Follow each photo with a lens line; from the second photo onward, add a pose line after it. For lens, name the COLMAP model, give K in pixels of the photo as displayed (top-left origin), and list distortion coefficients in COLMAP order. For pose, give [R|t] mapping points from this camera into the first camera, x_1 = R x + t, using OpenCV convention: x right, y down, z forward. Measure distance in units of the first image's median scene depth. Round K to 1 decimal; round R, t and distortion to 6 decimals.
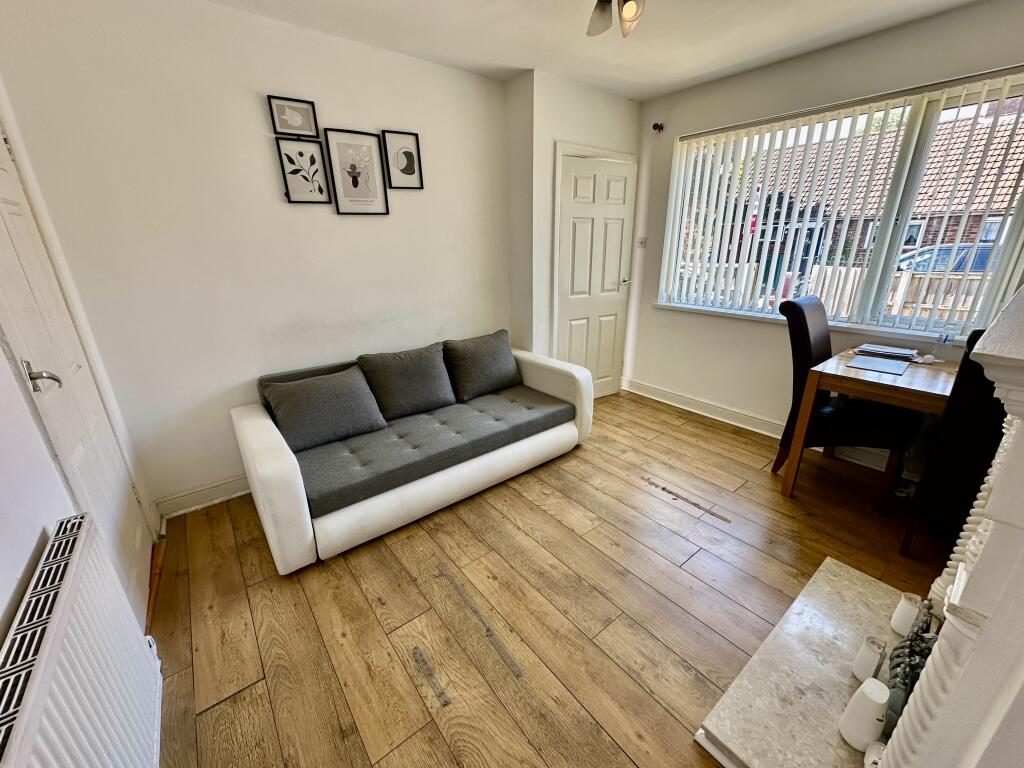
lens RADIAL K [[408.3, 0, 517.4], [0, 408.3, 382.7], [0, 0, 1]] dist [-0.004729, 0.000049]
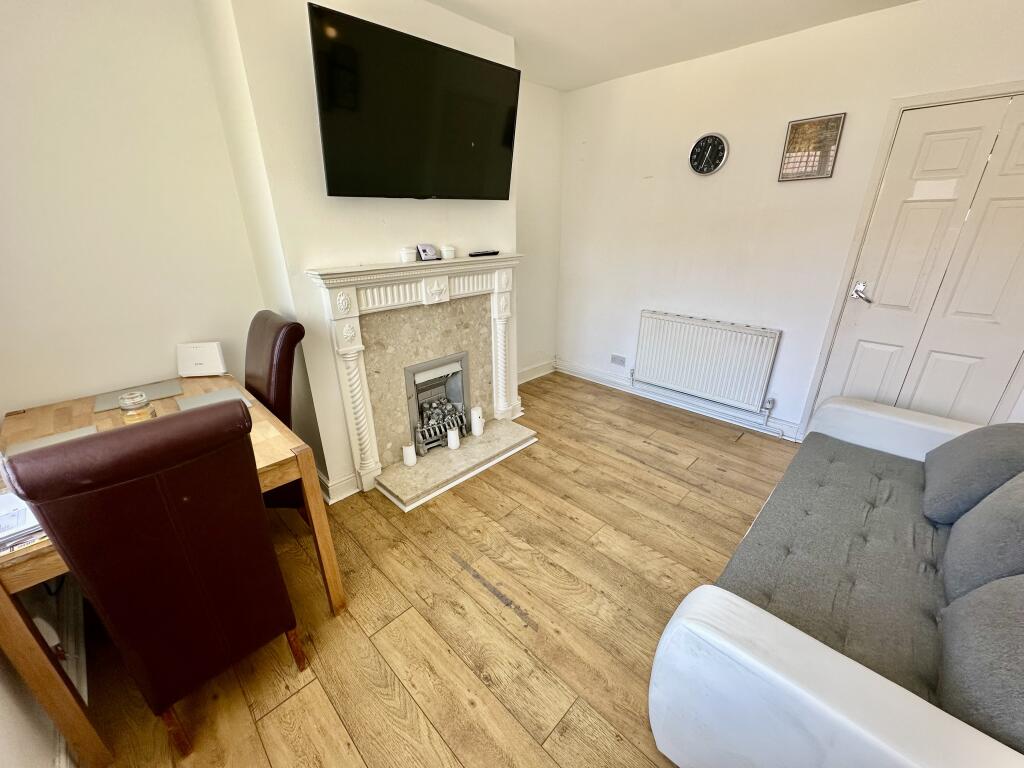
lens RADIAL K [[408.3, 0, 521.1], [0, 408.3, 385.4], [0, 0, 1]] dist [-0.004729, 0.000049]
pose [[-0.990419, 0.076425, -0.115023, 0.434388], [-0.016774, 0.760165, 0.649514, -0.527022], [0.137075, 0.645220, -0.751599, 1.431342]]
